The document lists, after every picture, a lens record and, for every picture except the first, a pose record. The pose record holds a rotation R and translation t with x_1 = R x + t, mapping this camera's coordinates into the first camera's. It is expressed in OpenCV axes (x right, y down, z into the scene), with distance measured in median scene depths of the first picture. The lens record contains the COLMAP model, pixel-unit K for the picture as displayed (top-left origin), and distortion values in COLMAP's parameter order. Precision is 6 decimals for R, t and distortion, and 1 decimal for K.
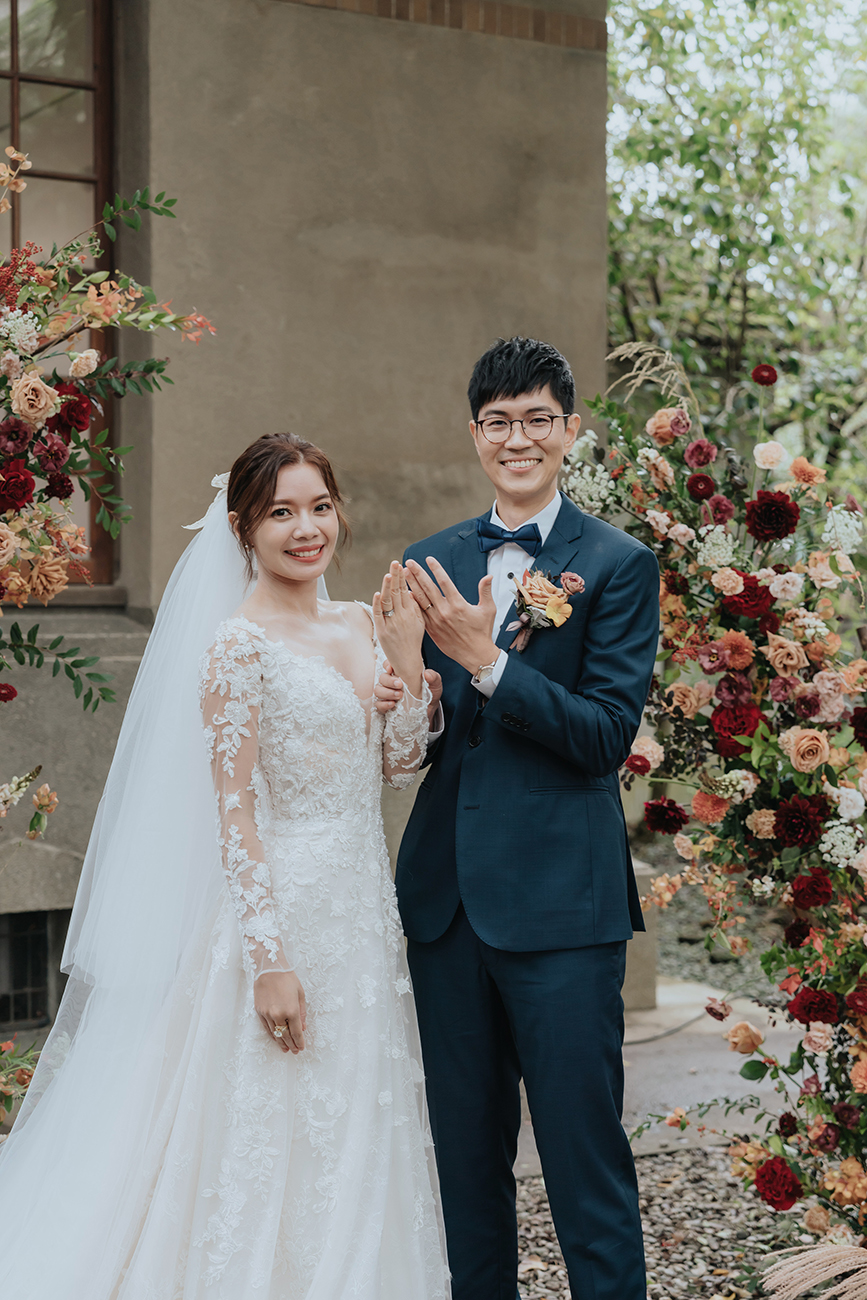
lens RADIAL K [[2194.4, 0, 451.6], [0, 2194.4, 661.4], [0, 0, 1]] dist [0.053677, 0.000000]
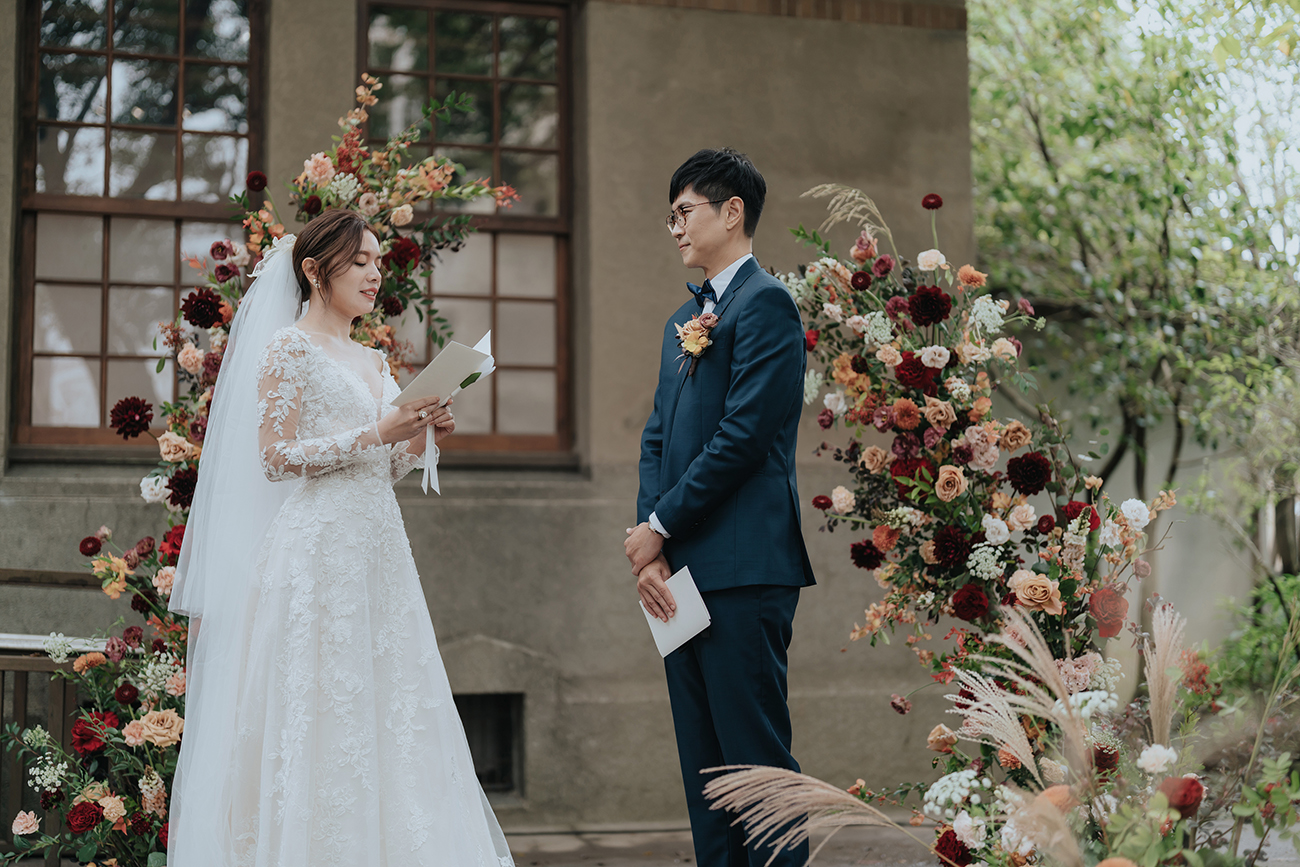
lens RADIAL K [[1830.8, 0, 637.7], [0, 1830.8, 430.3], [0, 0, 1]] dist [0.032921, 0.000000]
pose [[0.961542, -0.038722, -0.271915, 0.266735], [0.002442, 0.991178, -0.132512, 0.142726], [0.274647, 0.126752, 0.953154, -0.038348]]
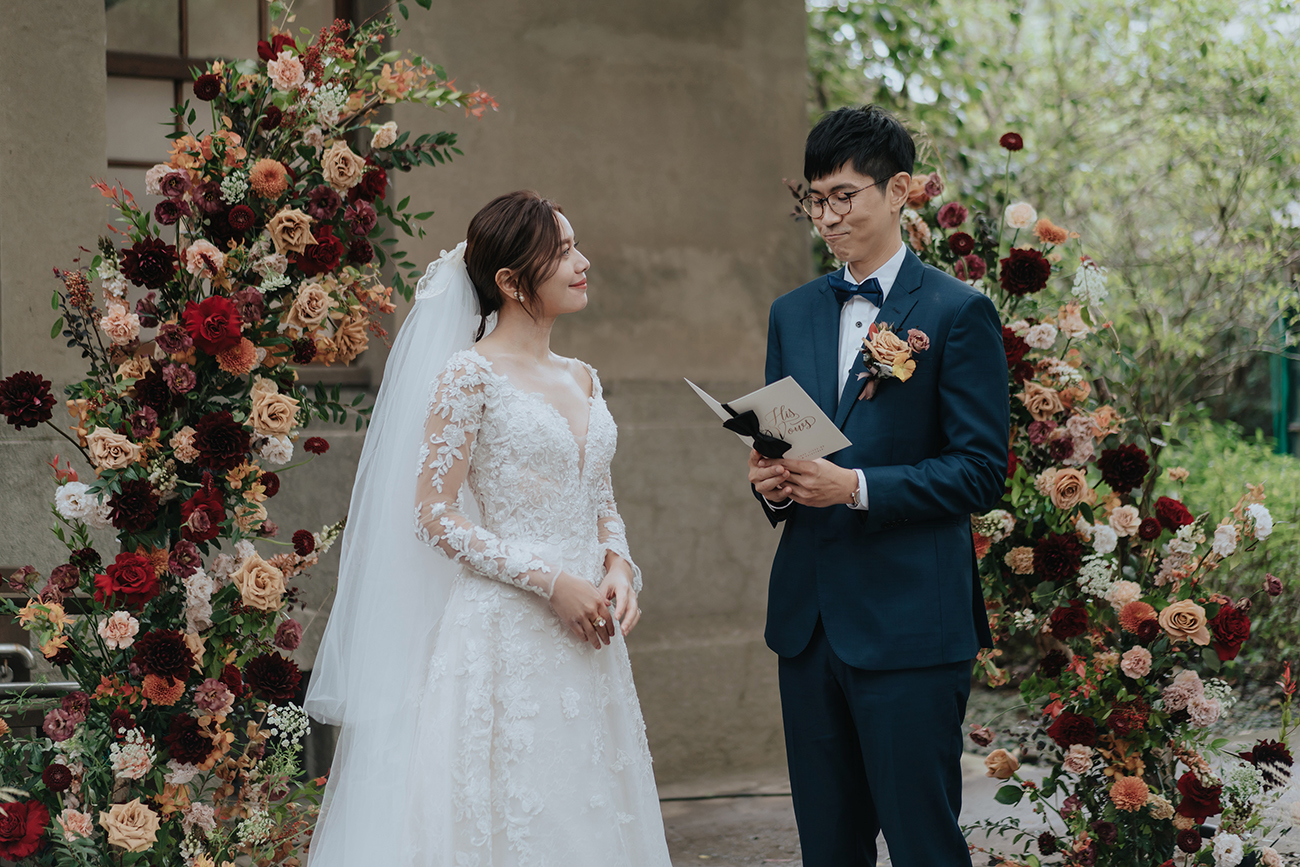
lens RADIAL K [[2067.8, 0, 622.3], [0, 2067.8, 439.2], [0, 0, 1]] dist [-0.006386, 0.000000]
pose [[0.999578, -0.017794, 0.022961, -0.073545], [0.018139, 0.999724, -0.014905, 0.026590], [-0.022689, 0.015315, 0.999625, 0.002036]]
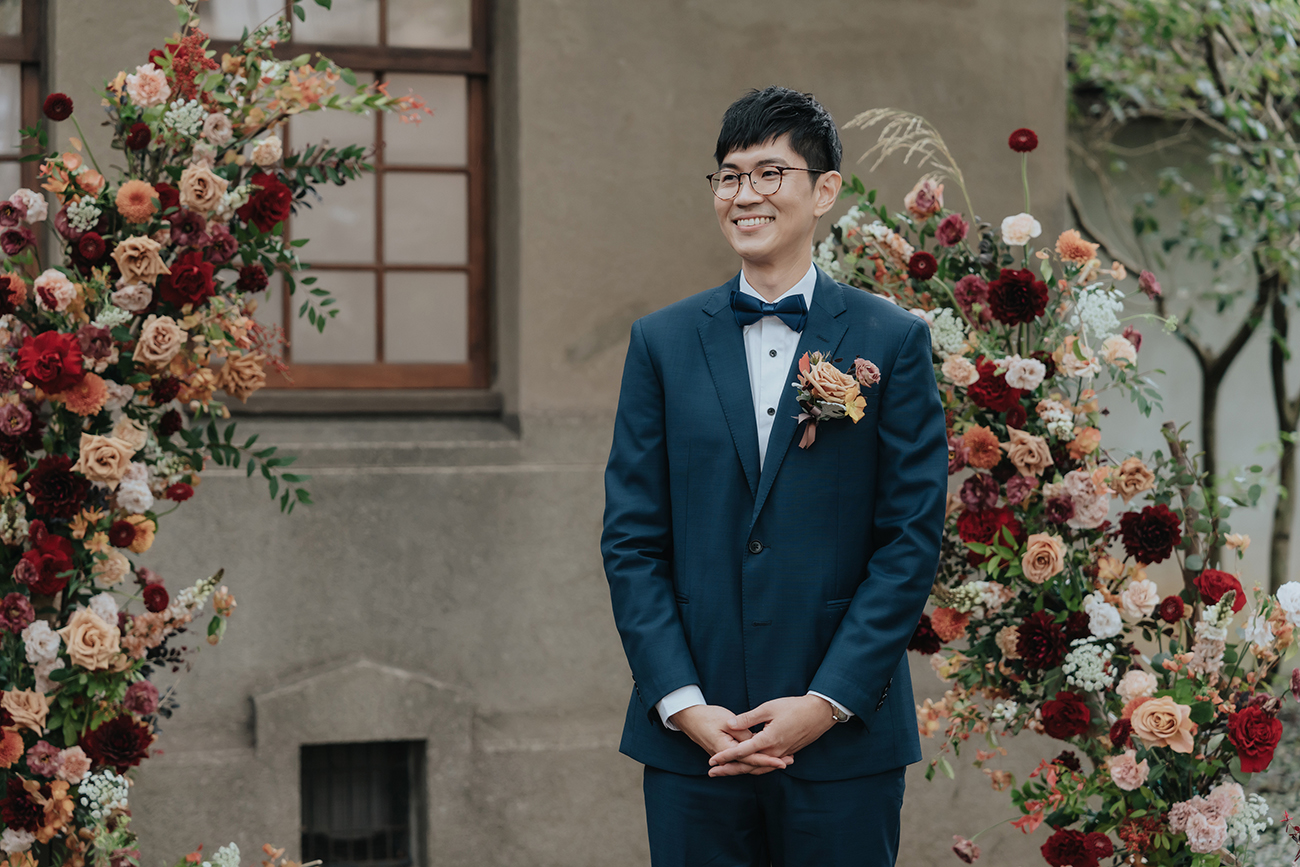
lens RADIAL K [[2616.4, 0, 640.6], [0, 2616.4, 432.4], [0, 0, 1]] dist [-0.013988, 0.000000]
pose [[0.970855, -0.005966, -0.239594, 0.250238], [-0.000152, 0.999675, -0.025509, 0.015967], [0.239669, 0.024802, 0.970538, -0.066024]]
